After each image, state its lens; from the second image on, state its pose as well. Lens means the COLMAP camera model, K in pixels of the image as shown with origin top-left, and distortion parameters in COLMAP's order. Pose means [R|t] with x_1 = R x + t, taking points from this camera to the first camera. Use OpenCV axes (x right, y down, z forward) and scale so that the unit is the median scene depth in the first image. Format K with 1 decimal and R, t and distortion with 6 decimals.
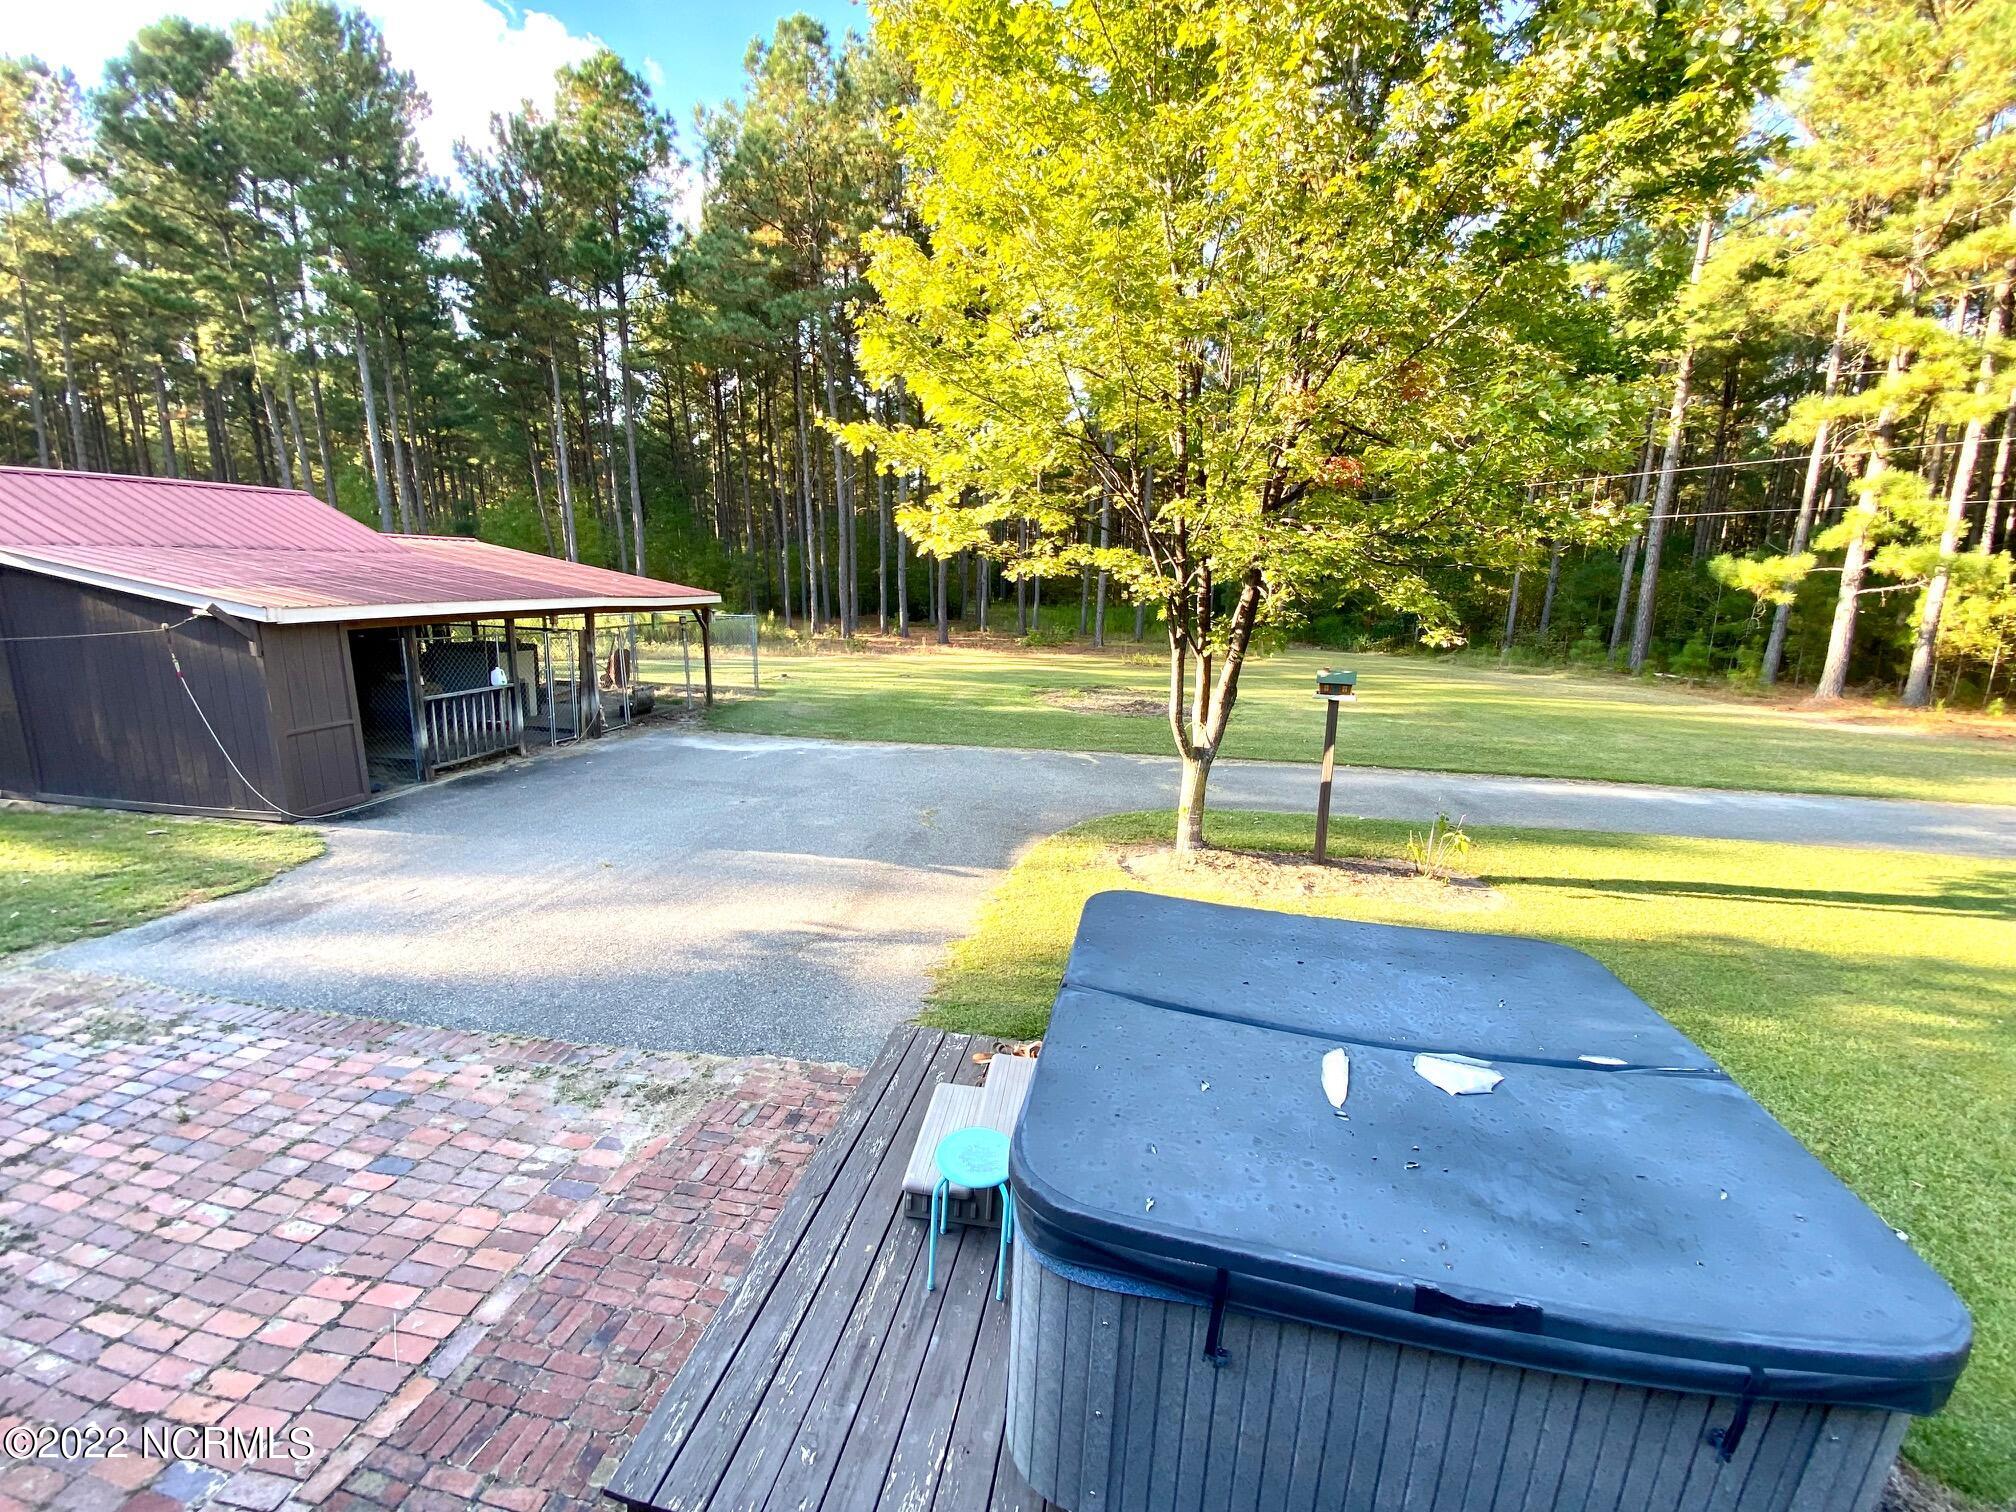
lens RADIAL K [[810.9, 0, 1011.5], [0, 810.9, 754.7], [0, 0, 1]] dist [0.019123, -0.020177]
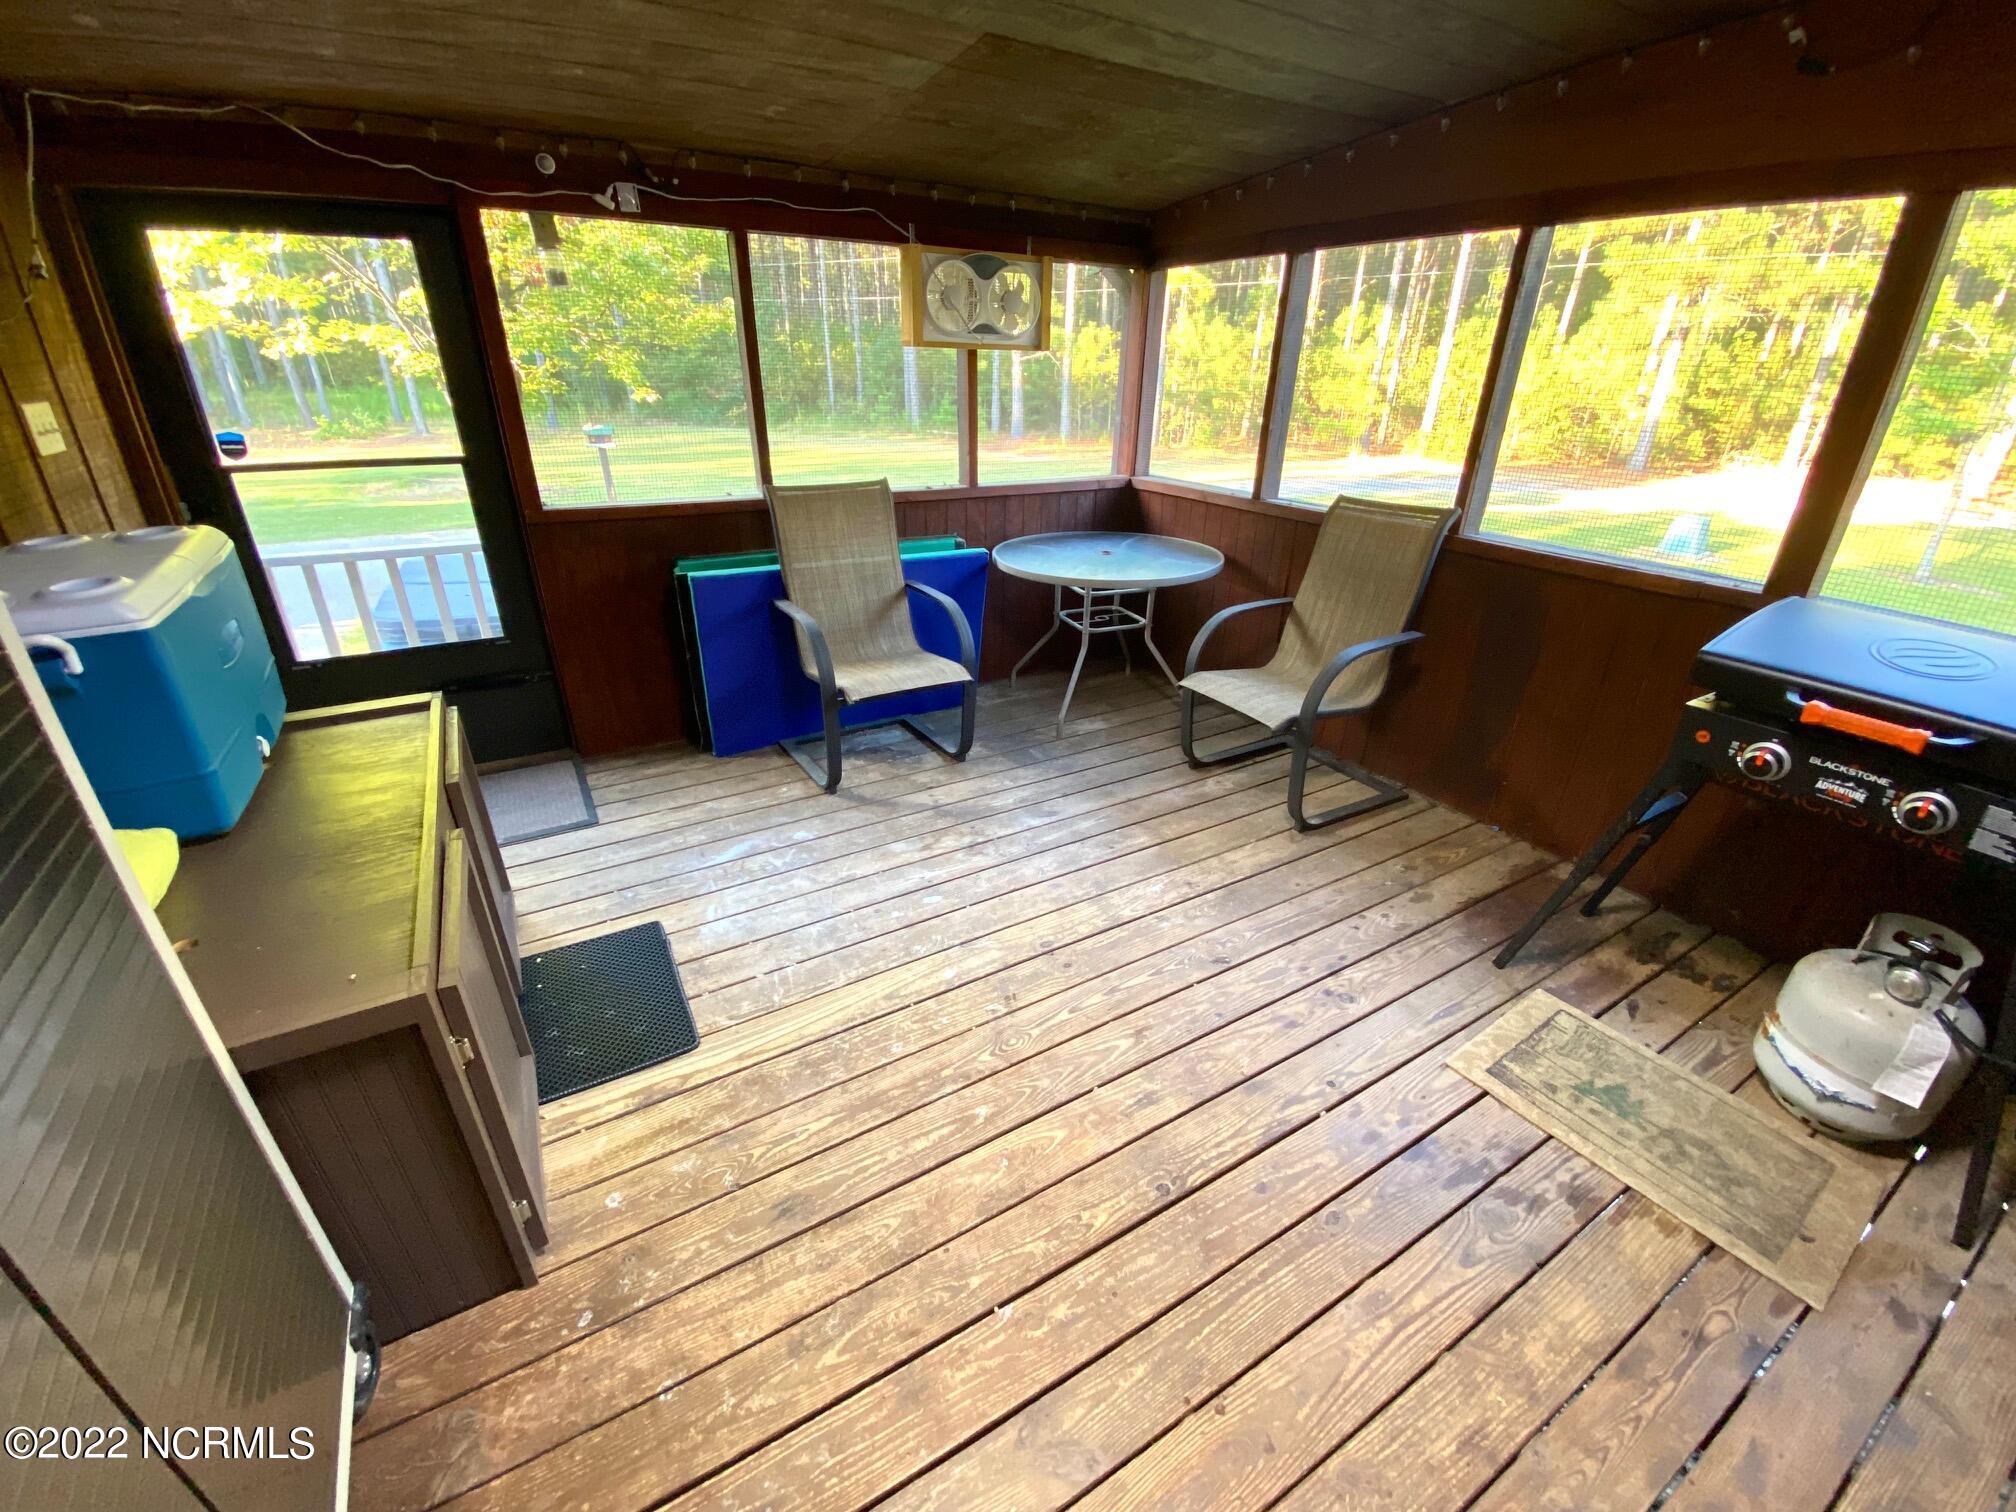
lens RADIAL K [[810.9, 0, 1011.5], [0, 810.9, 754.7], [0, 0, 1]] dist [0.019123, -0.020177]
pose [[0.772128, -0.284914, 0.568017, -0.003791], [0.136816, 0.947427, 0.289245, 0.119264], [-0.620564, -0.145620, 0.770516, -0.566984]]
